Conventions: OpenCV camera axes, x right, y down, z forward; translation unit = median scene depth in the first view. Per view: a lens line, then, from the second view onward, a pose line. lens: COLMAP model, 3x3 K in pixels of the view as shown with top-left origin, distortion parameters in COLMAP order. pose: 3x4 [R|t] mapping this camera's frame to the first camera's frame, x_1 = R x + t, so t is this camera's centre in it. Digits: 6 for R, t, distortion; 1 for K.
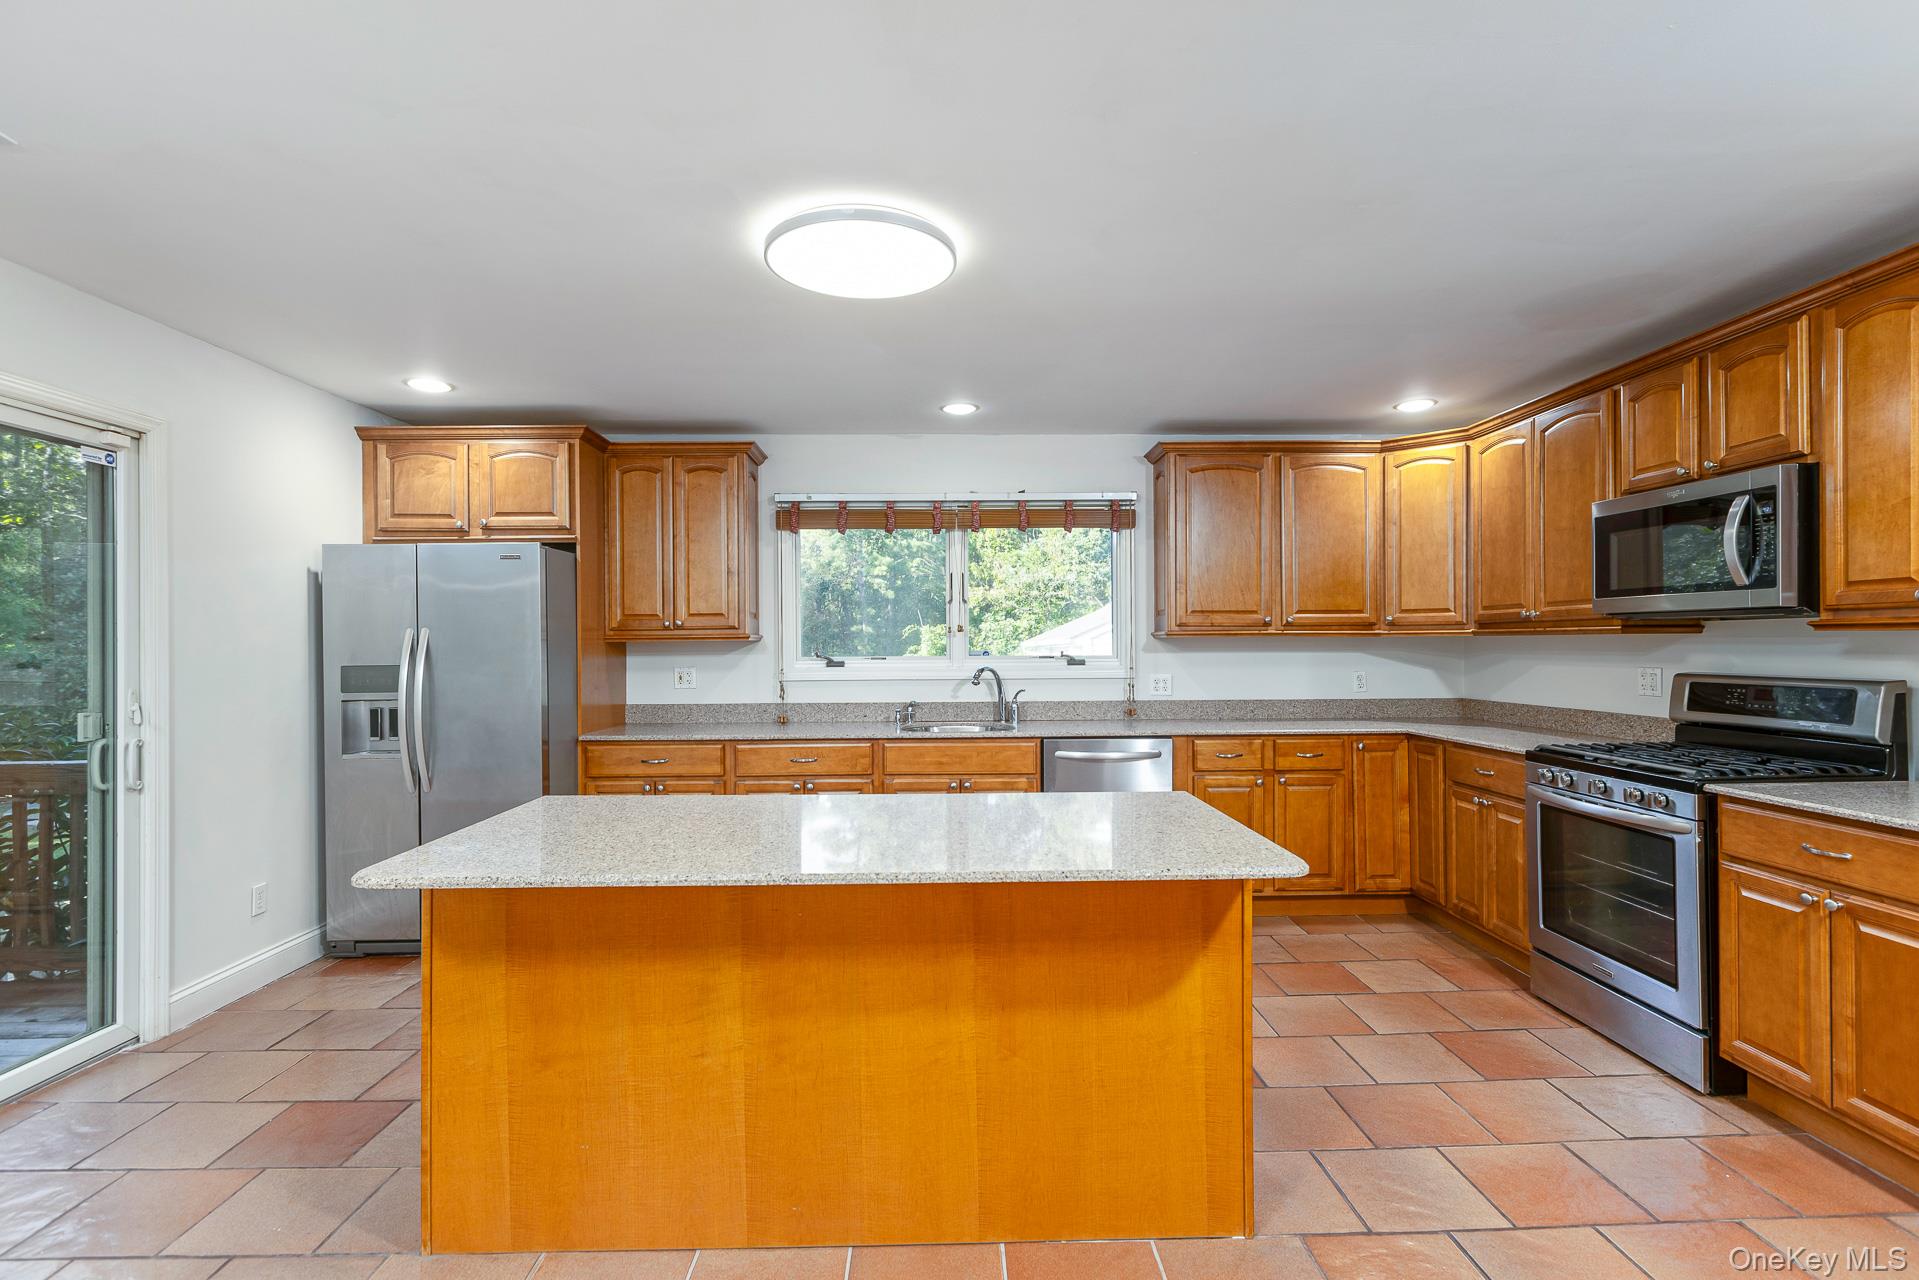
lens RADIAL K [[904.3, 0, 954.5], [0, 904.3, 646.4], [0, 0, 1]] dist [0.007376, 0.000376]
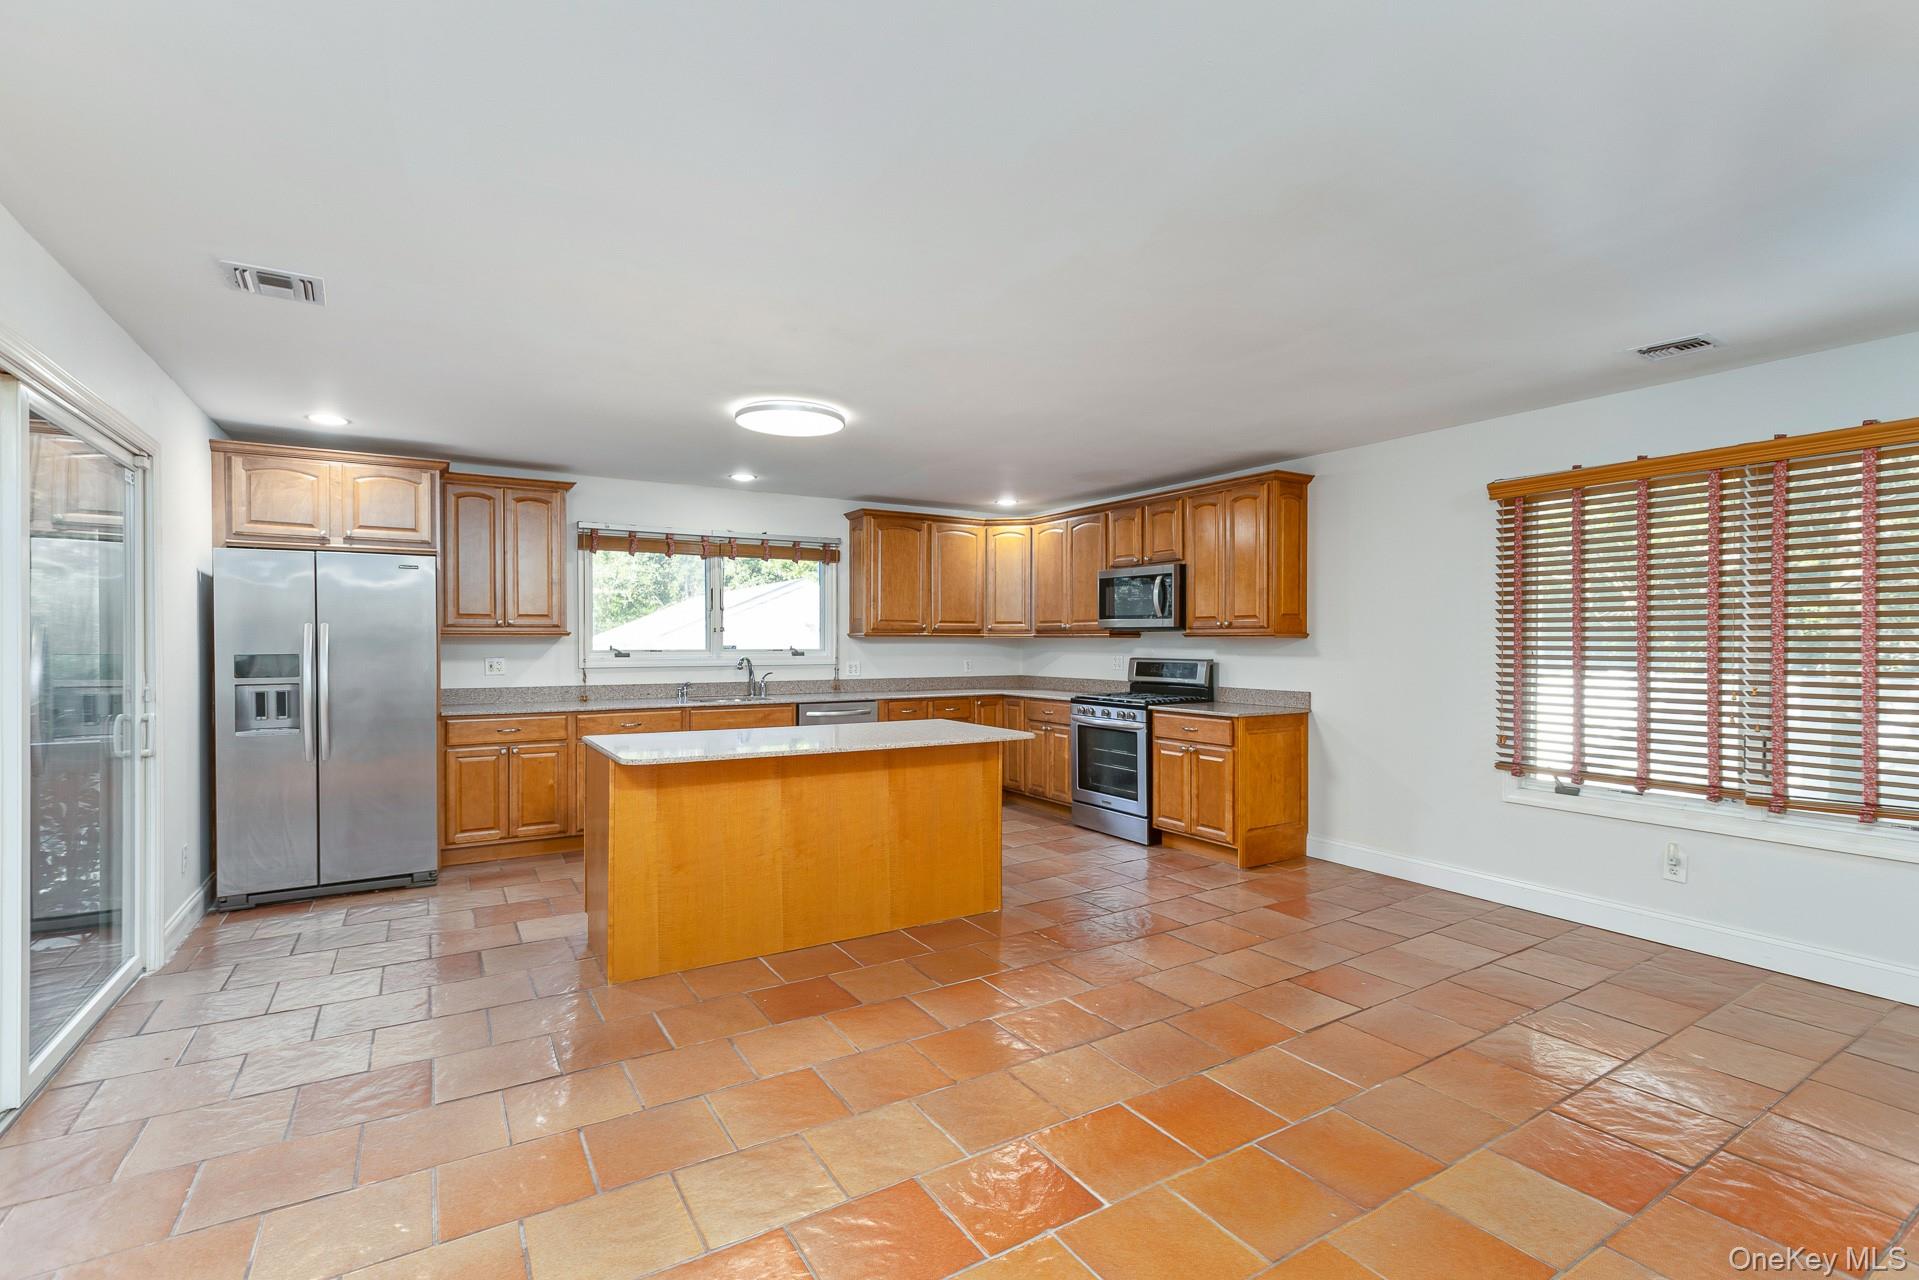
lens RADIAL K [[884.3, 0, 955.5], [0, 884.3, 642.8], [0, 0, 1]] dist [0.003431, -0.001491]
pose [[0.863107, 0.006654, 0.504977, -0.416534], [-0.005972, 0.999978, -0.002968, 0.004012], [-0.504986, -0.000454, 0.863127, -0.388057]]
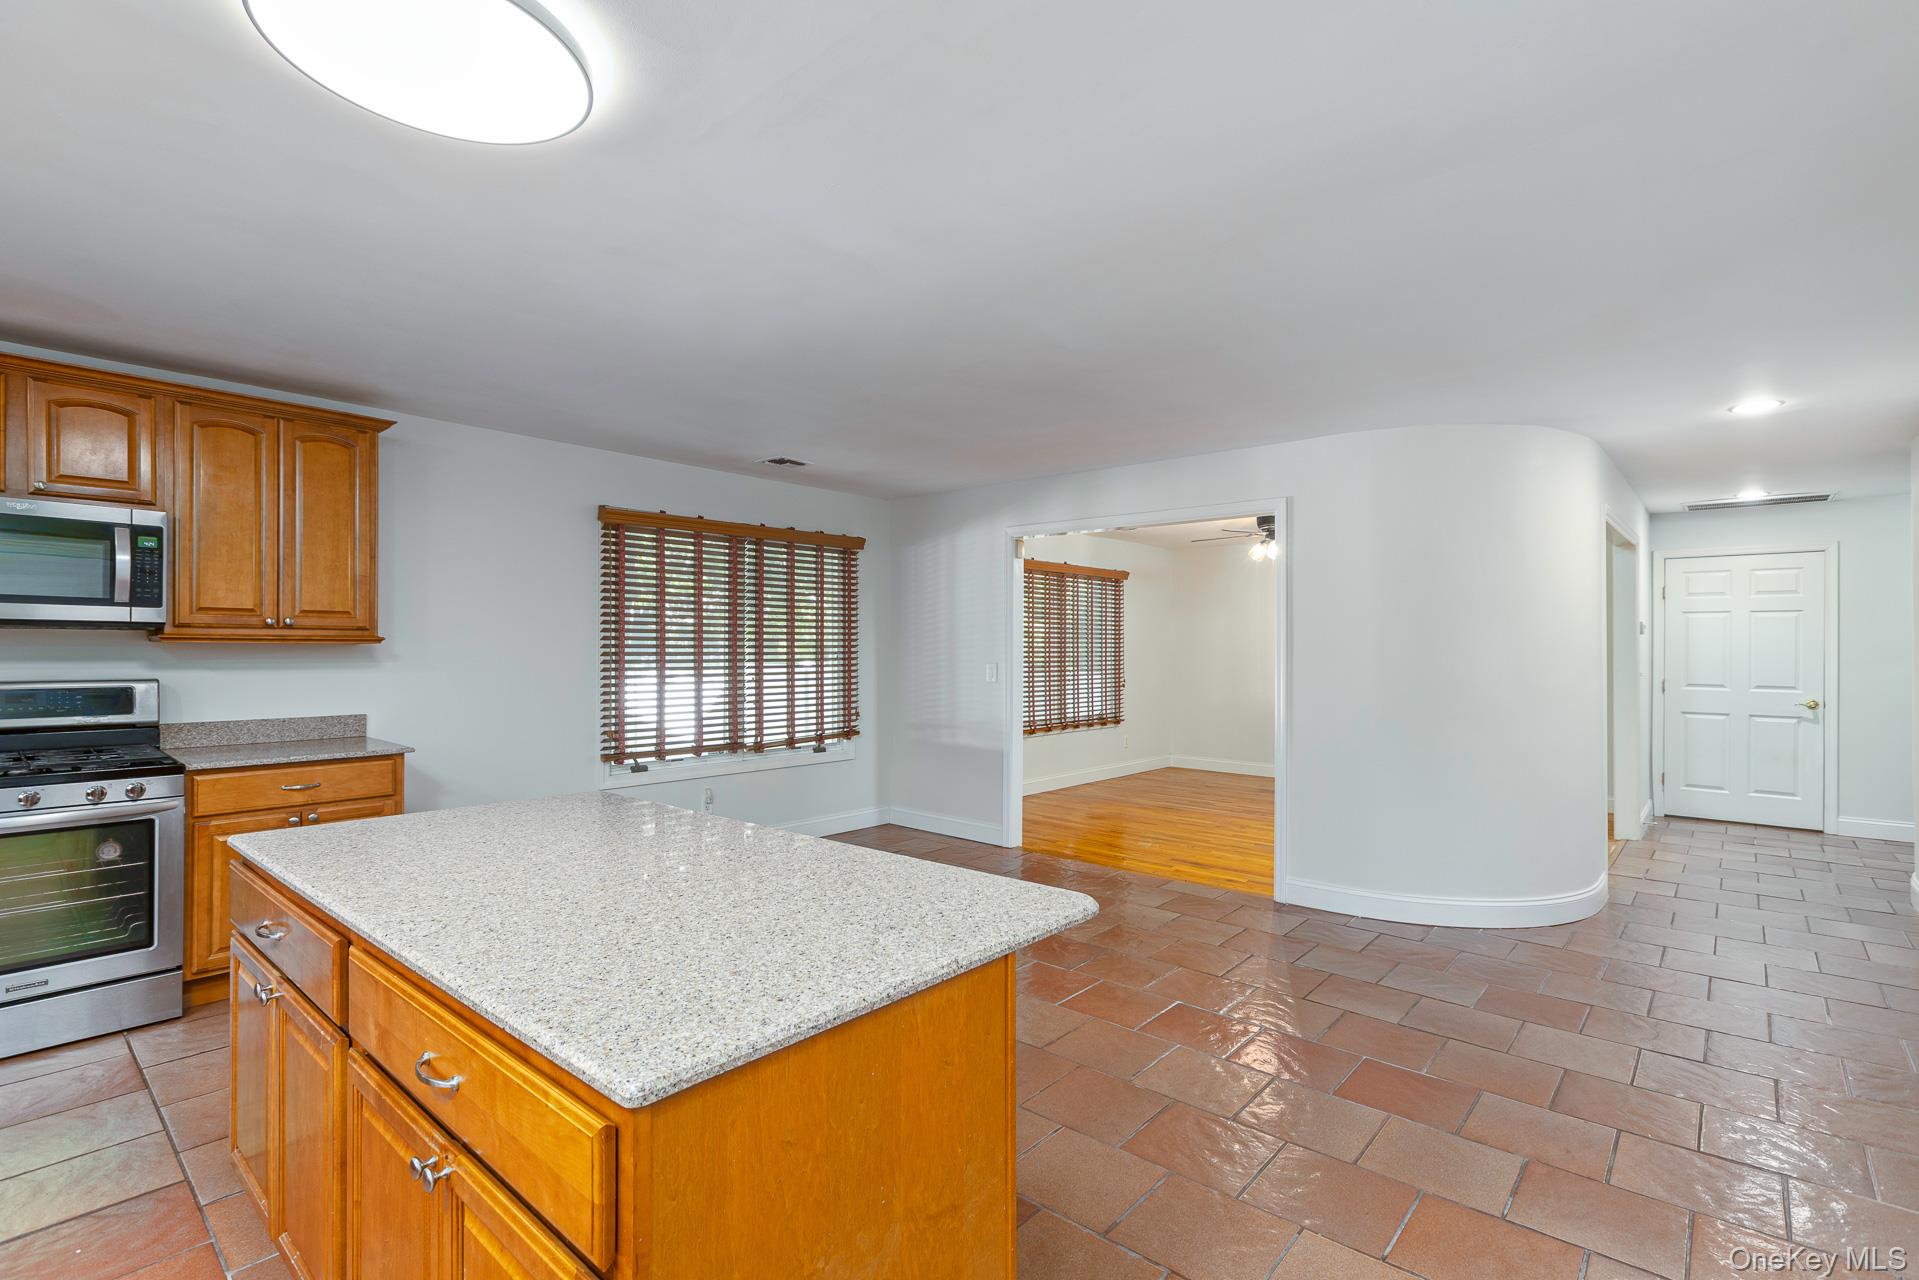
lens RADIAL K [[904.3, 0, 956.9], [0, 904.3, 638.3], [0, 0, 1]] dist [0.007376, 0.000376]
pose [[-0.749958, 0.010473, 0.661403, -0.484985], [0.002369, 0.999911, -0.013147, -0.001011], [-0.661481, -0.008292, -0.749916, 0.767938]]
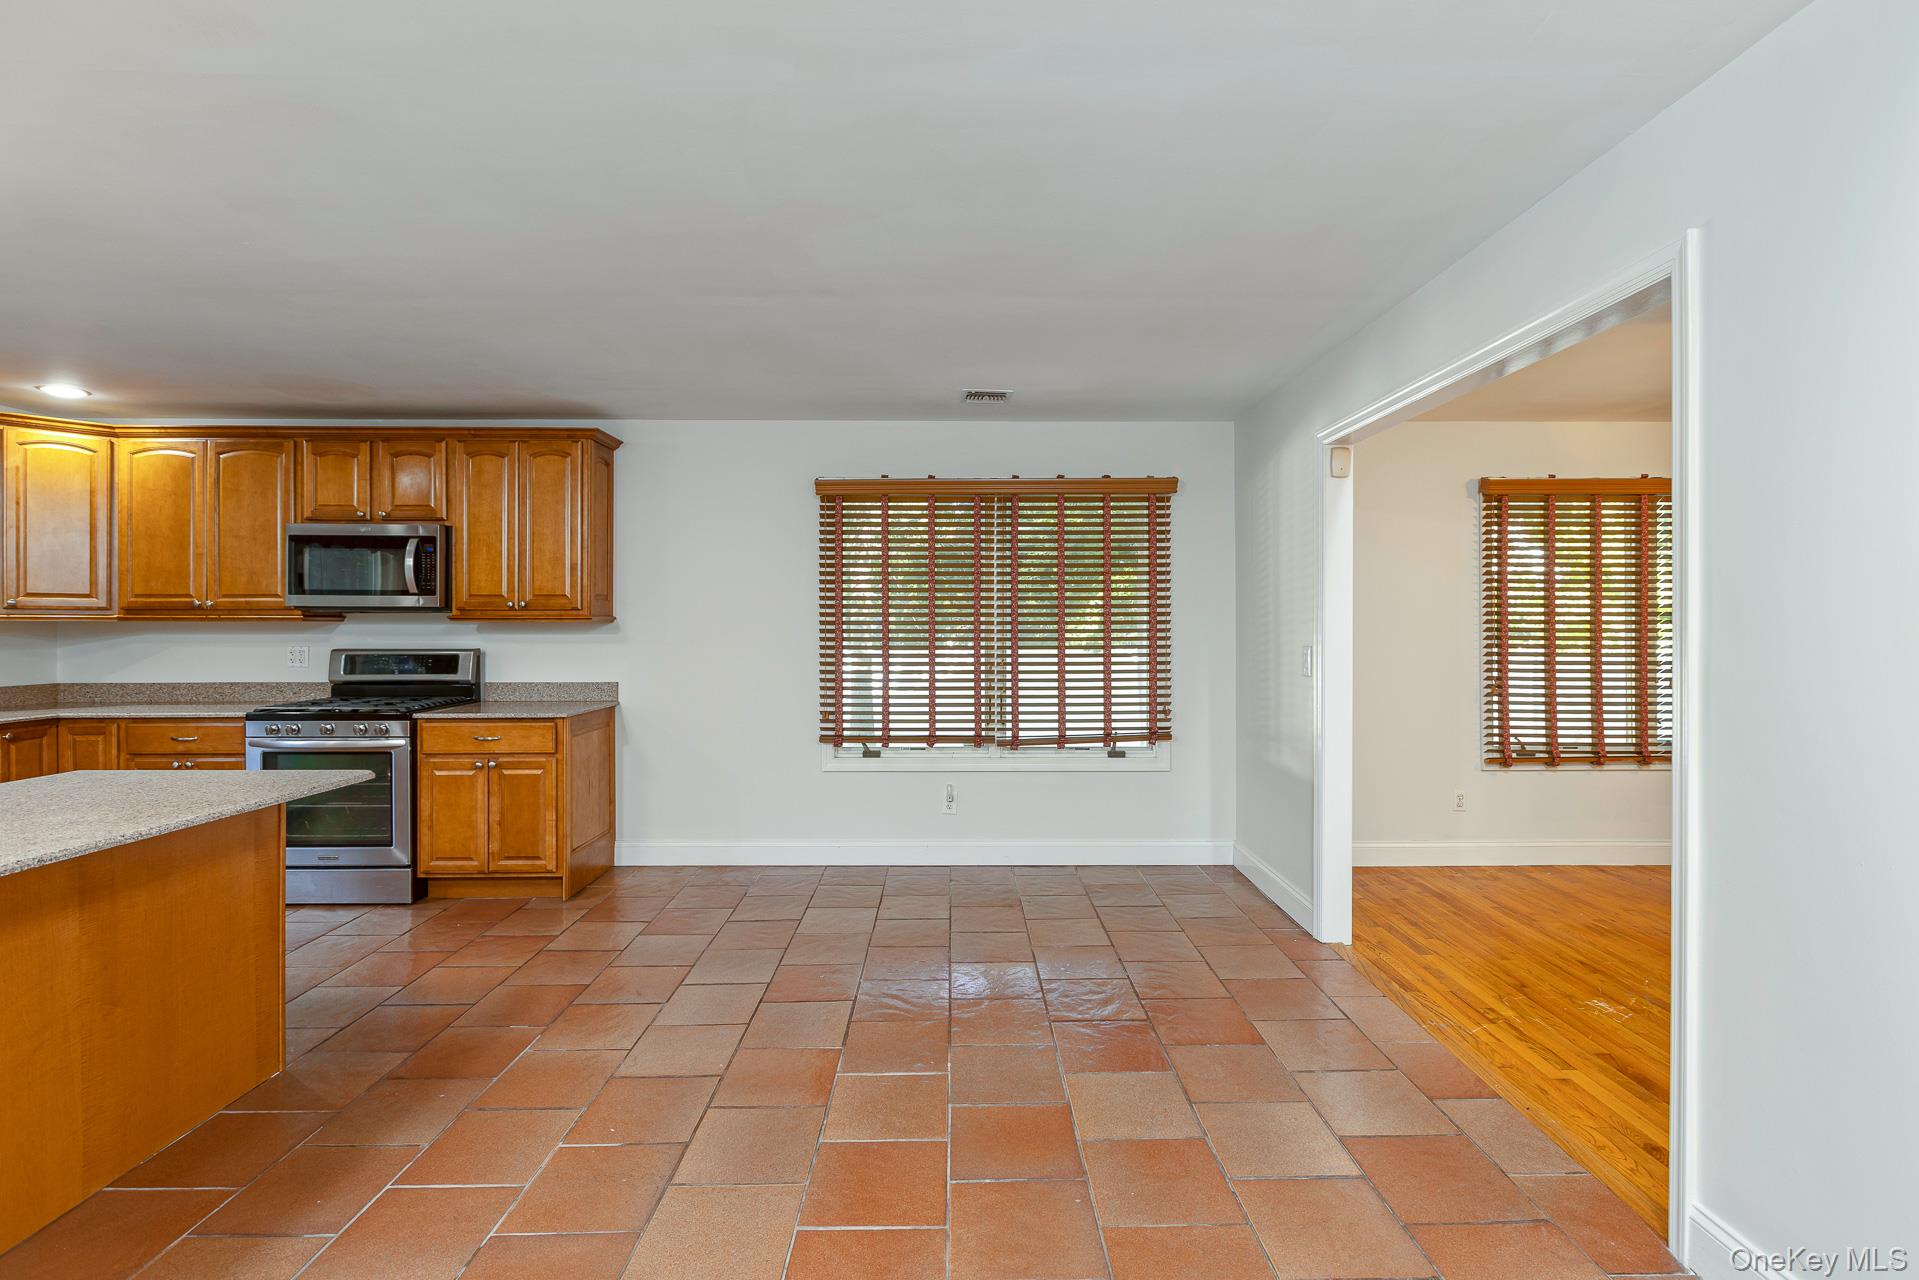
lens RADIAL K [[884.3, 0, 974.7], [0, 884.3, 628.8], [0, 0, 1]] dist [0.003431, -0.001491]
pose [[0.004497, 0.002994, 0.999985, -0.475939], [0.002510, 0.999992, -0.003005, 0.003102], [-0.999987, 0.002524, 0.004489, -0.014379]]
